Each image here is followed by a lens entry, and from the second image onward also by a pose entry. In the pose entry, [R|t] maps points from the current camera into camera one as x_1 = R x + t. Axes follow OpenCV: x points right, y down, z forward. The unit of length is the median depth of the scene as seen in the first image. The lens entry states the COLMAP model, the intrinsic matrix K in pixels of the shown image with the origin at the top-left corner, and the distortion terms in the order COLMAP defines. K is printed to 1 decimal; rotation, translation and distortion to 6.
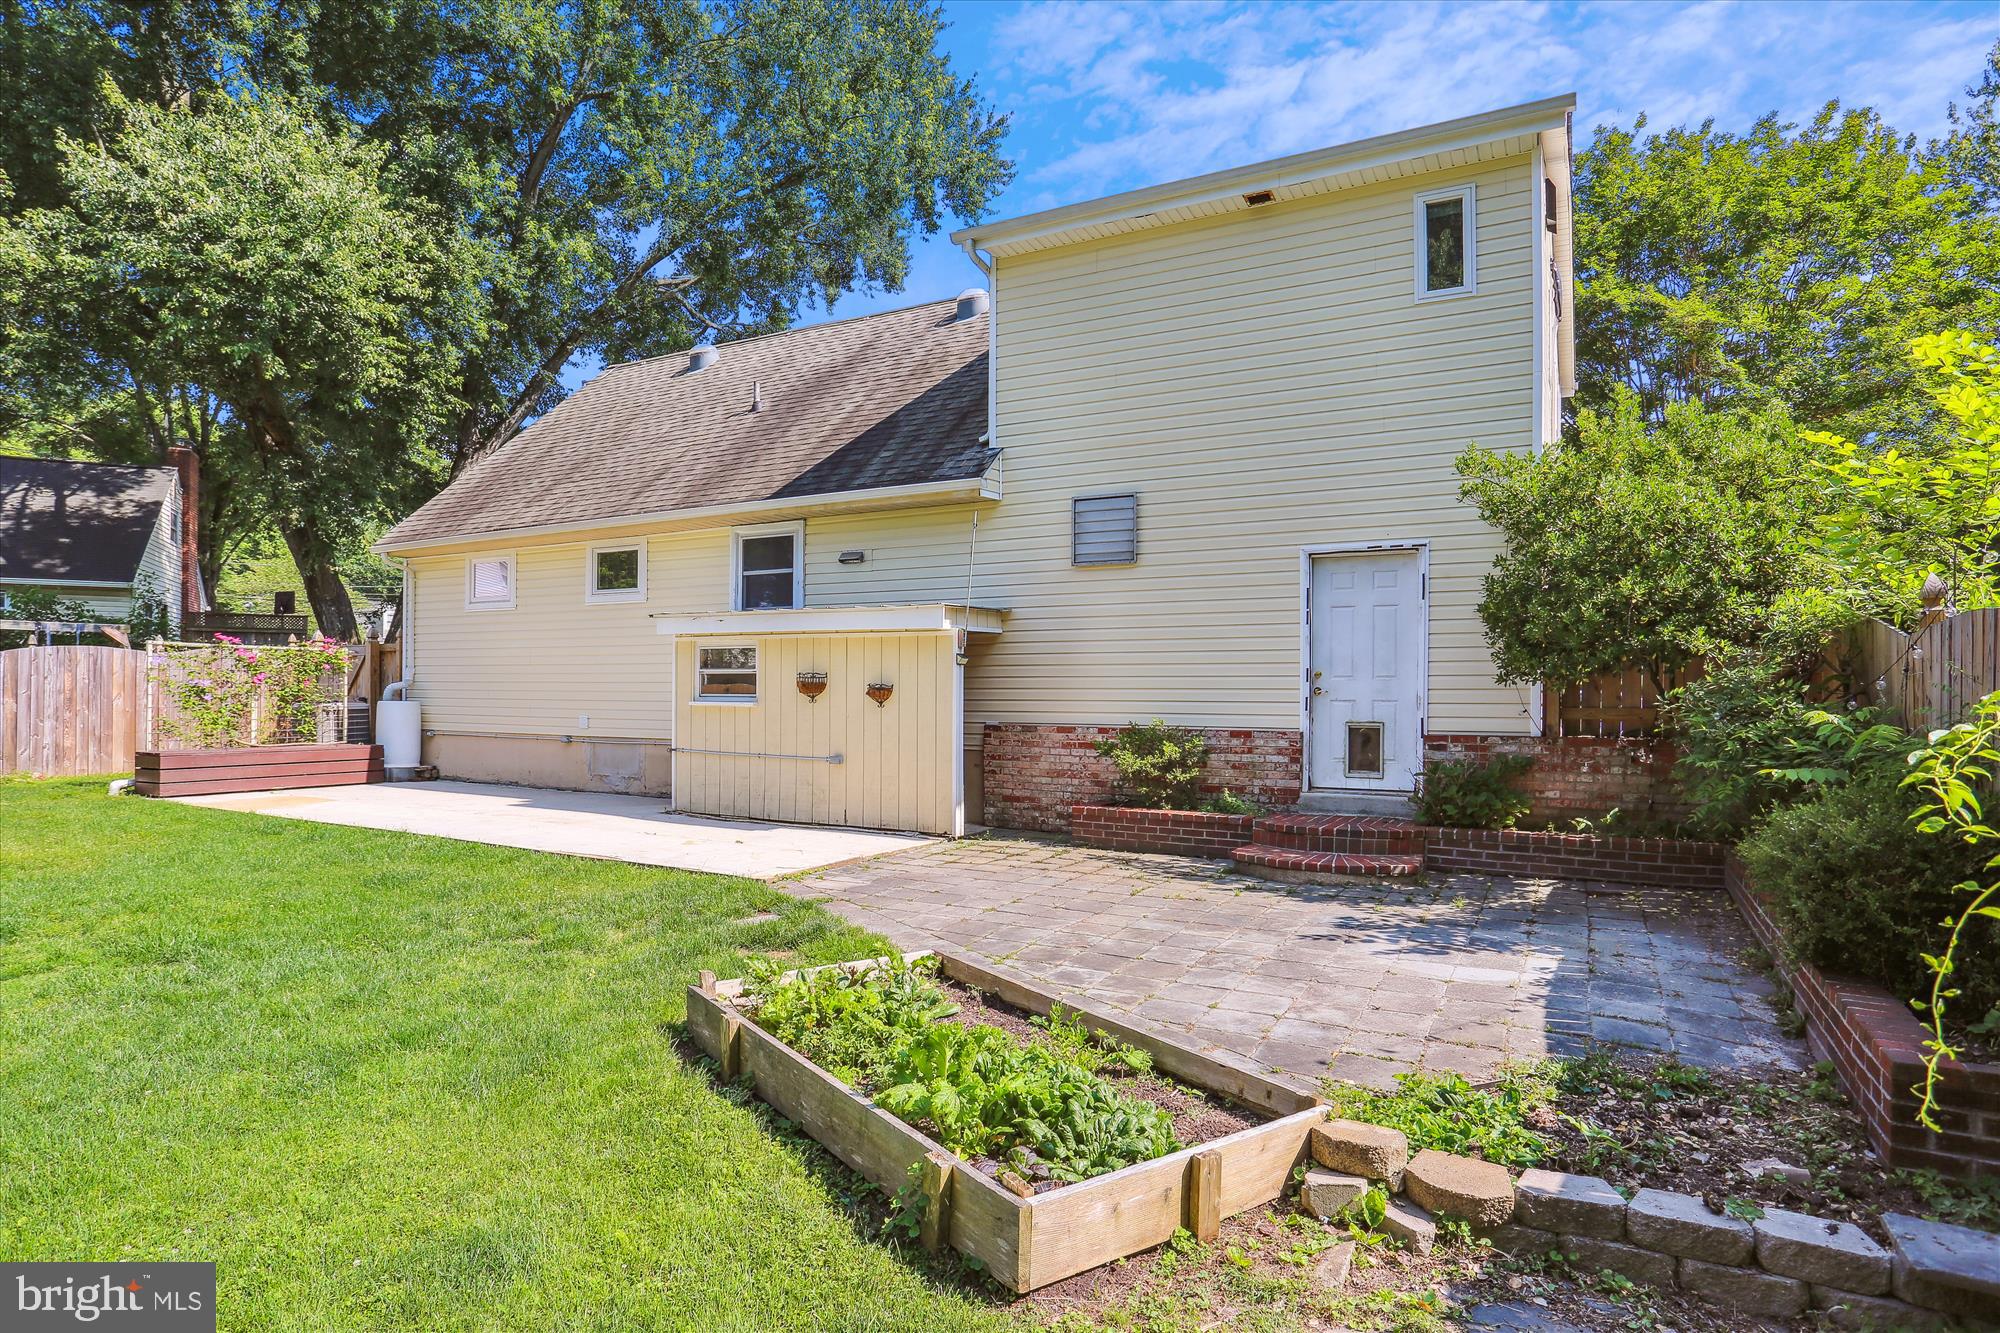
lens RADIAL K [[1082.0, 0, 995.5], [0, 1082.0, 682.4], [0, 0, 1]] dist [-0.039286, 0.006337]
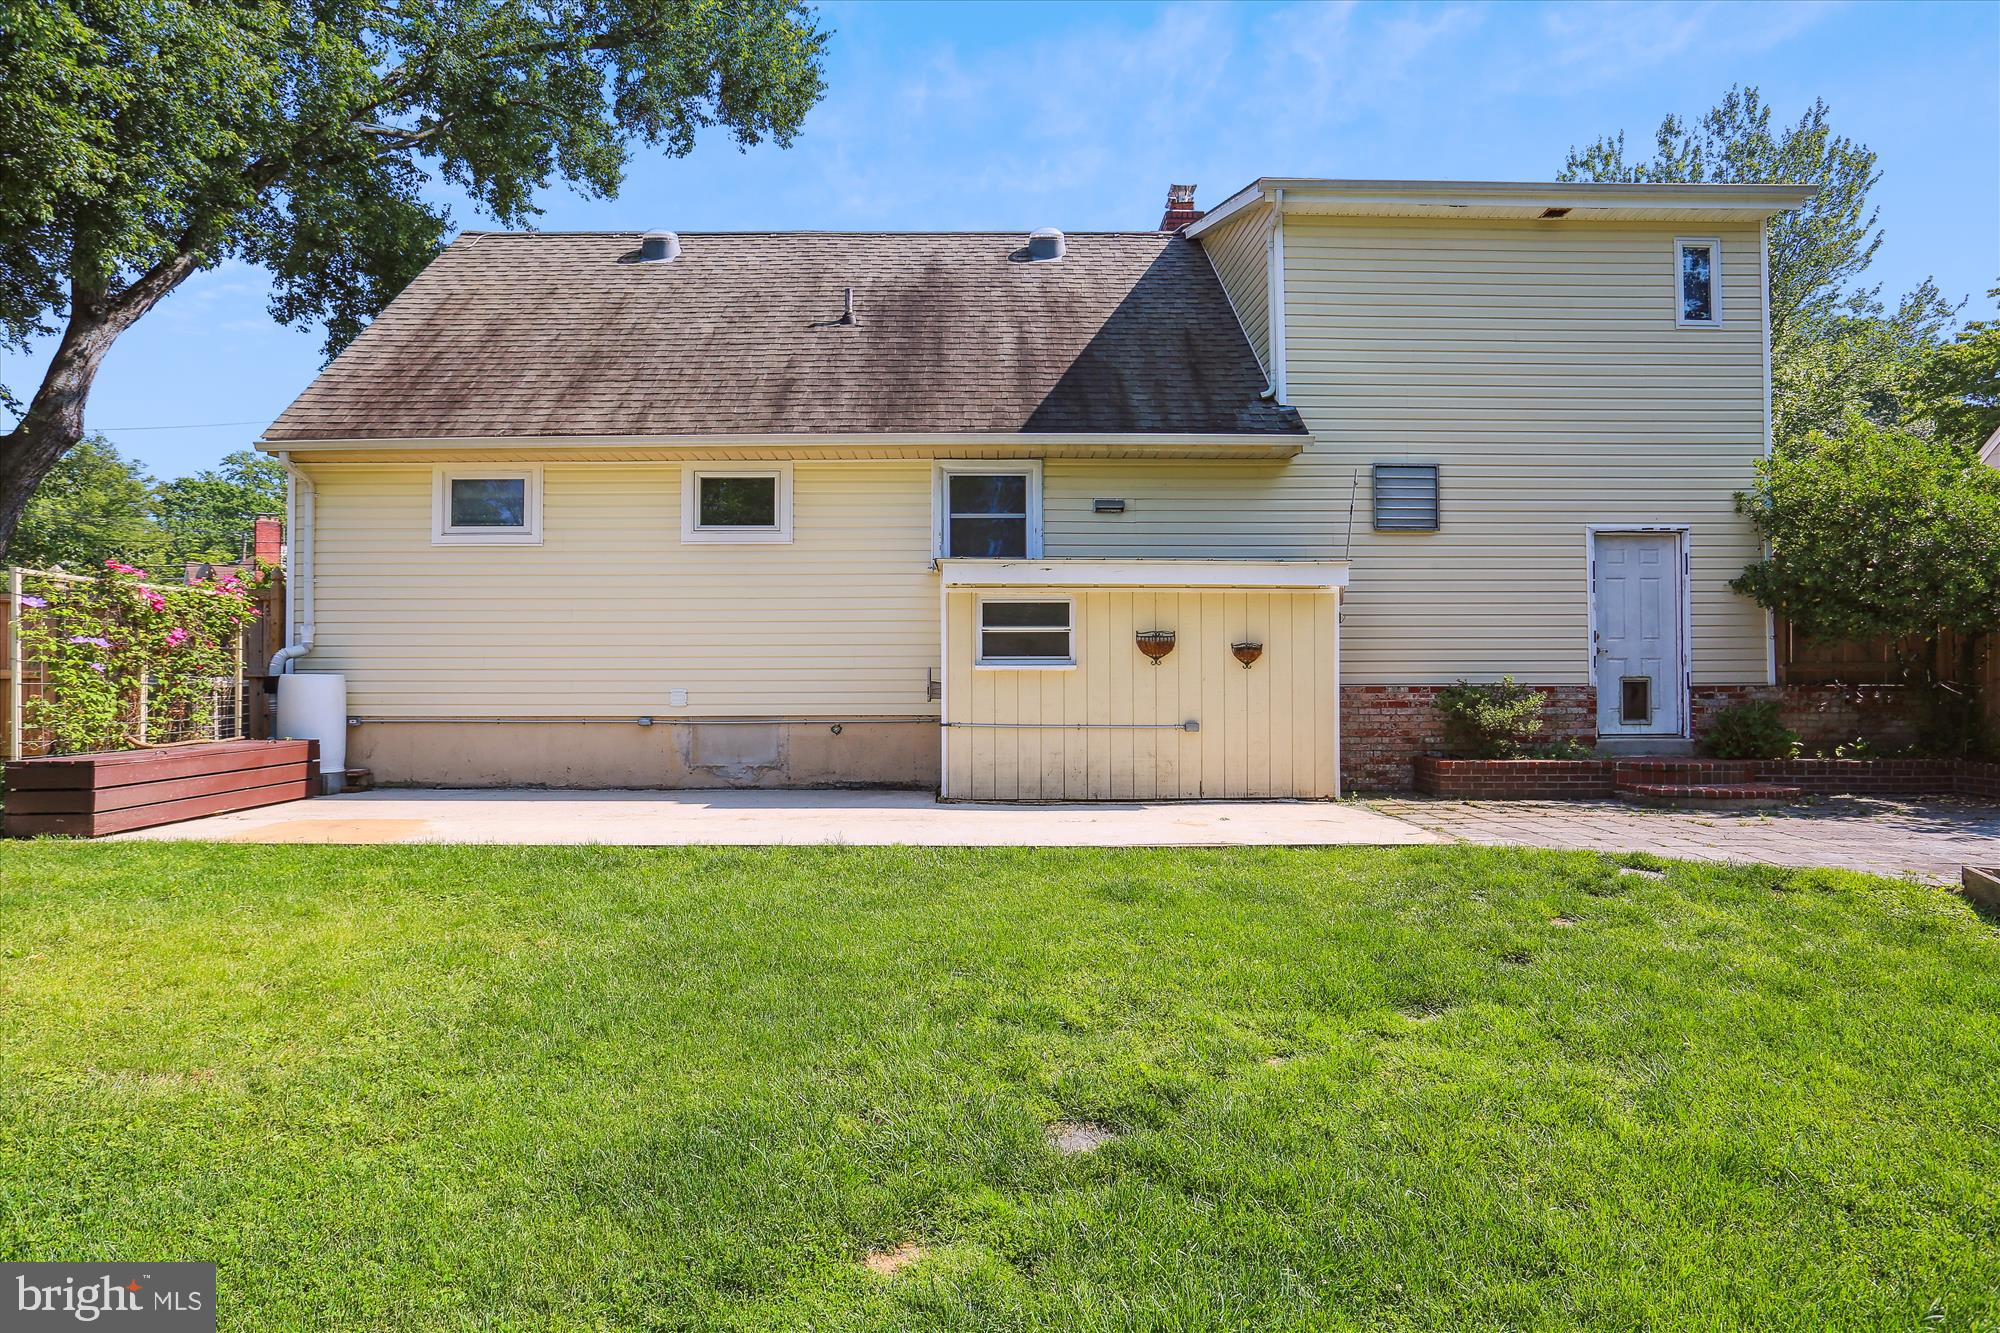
lens RADIAL K [[1082.0, 0, 991.9], [0, 1082.0, 668.5], [0, 0, 1]] dist [-0.039286, 0.006337]
pose [[0.866502, -0.003394, 0.499162, -0.774266], [0.003013, 0.999994, 0.001569, 0.021238], [-0.499164, 0.000145, 0.866507, 0.307389]]
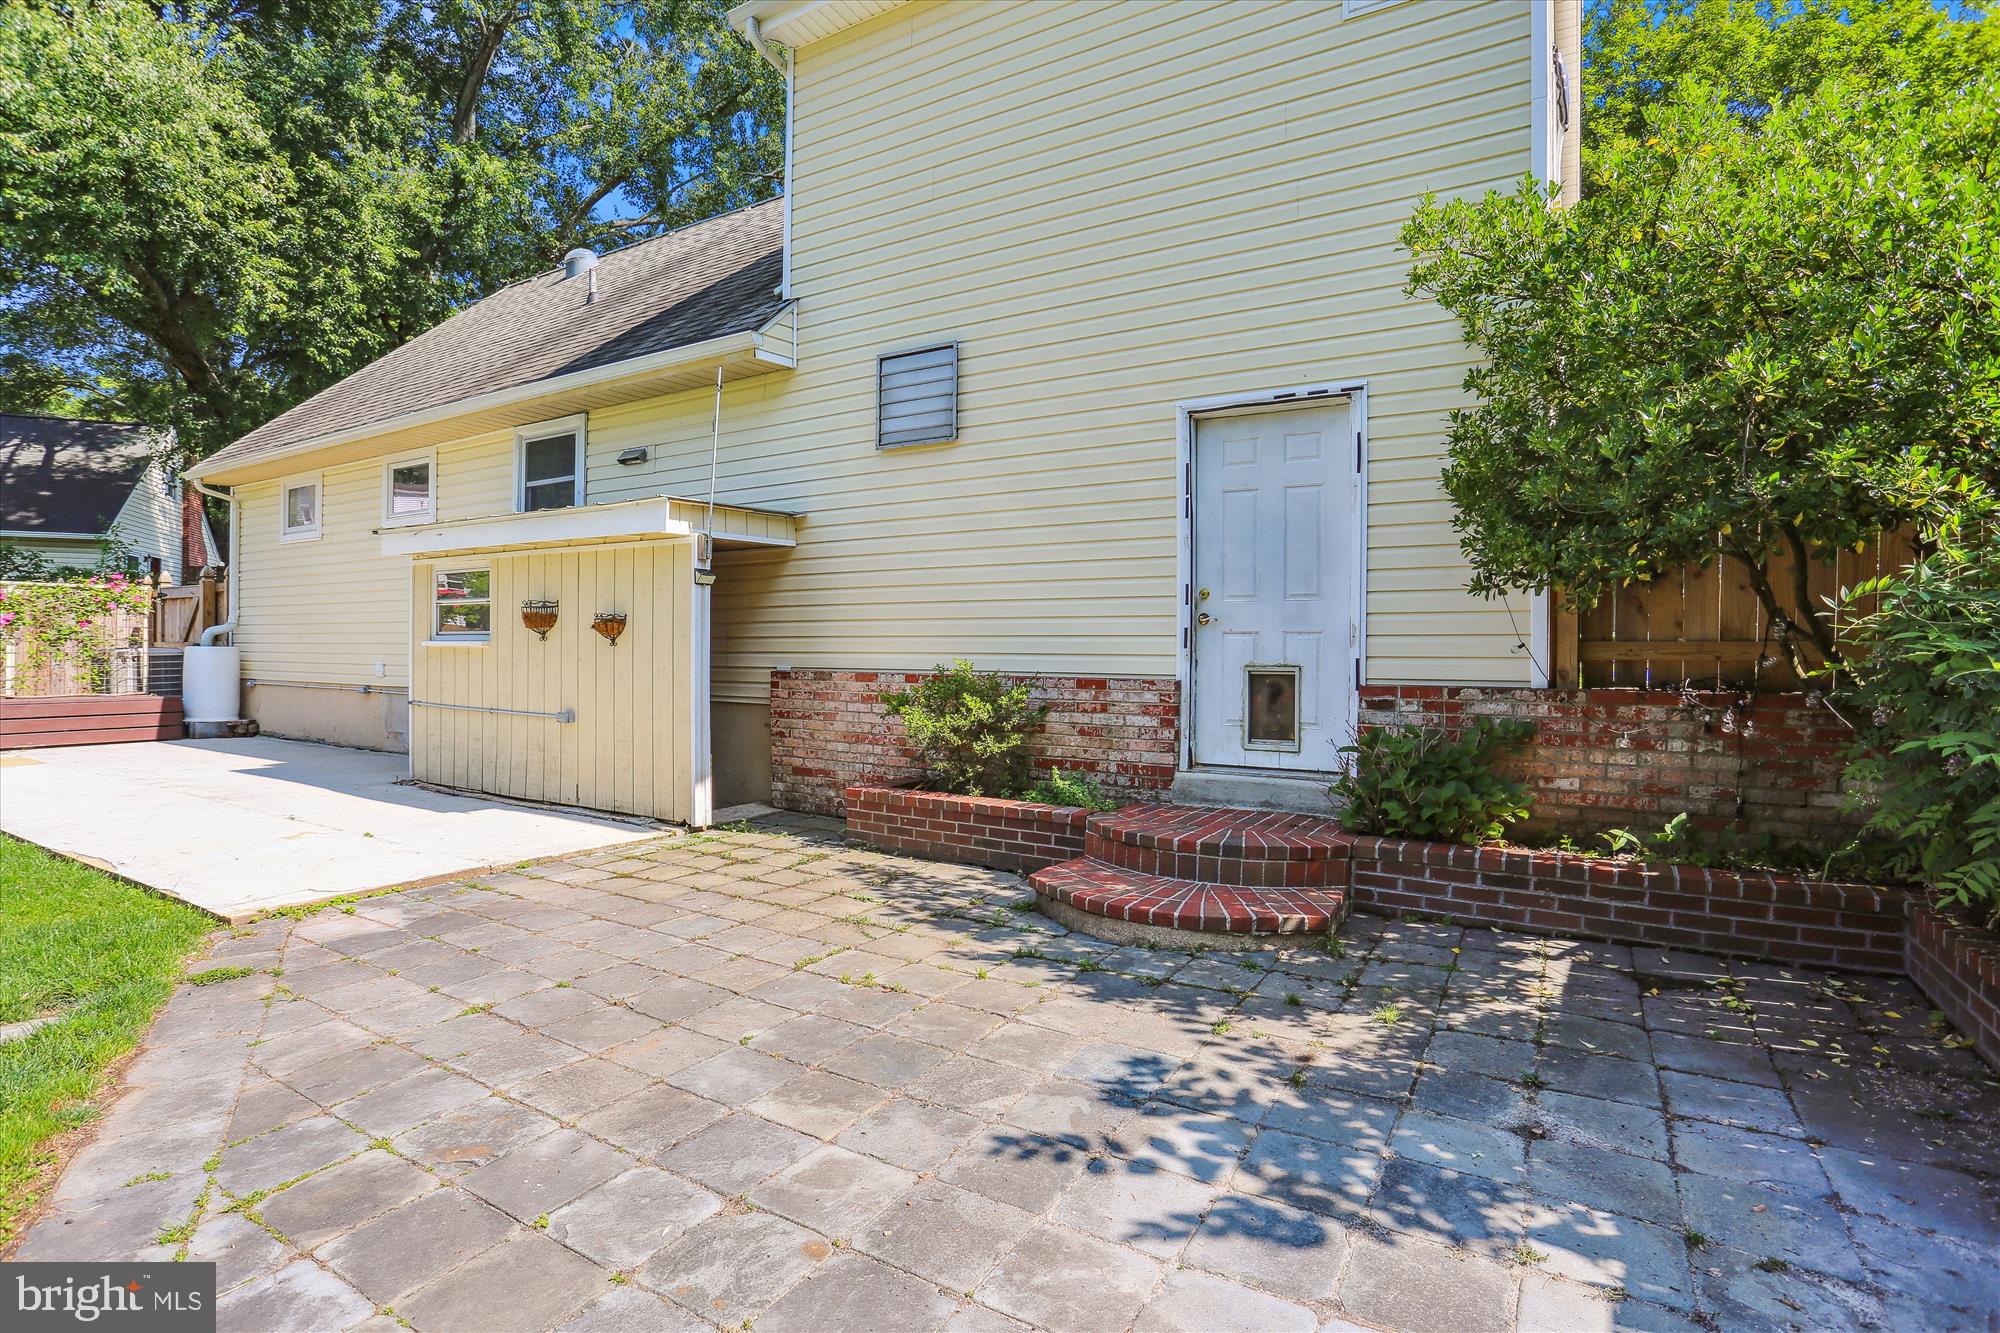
lens RADIAL K [[965.0, 0, 998.1], [0, 965.0, 645.6], [0, 0, 1]] dist [-0.045068, 0.009766]
pose [[0.999120, -0.000195, -0.041950, 0.183013], [0.000413, 0.999986, 0.005182, 0.019539], [0.041948, -0.005195, 0.999106, 0.372479]]
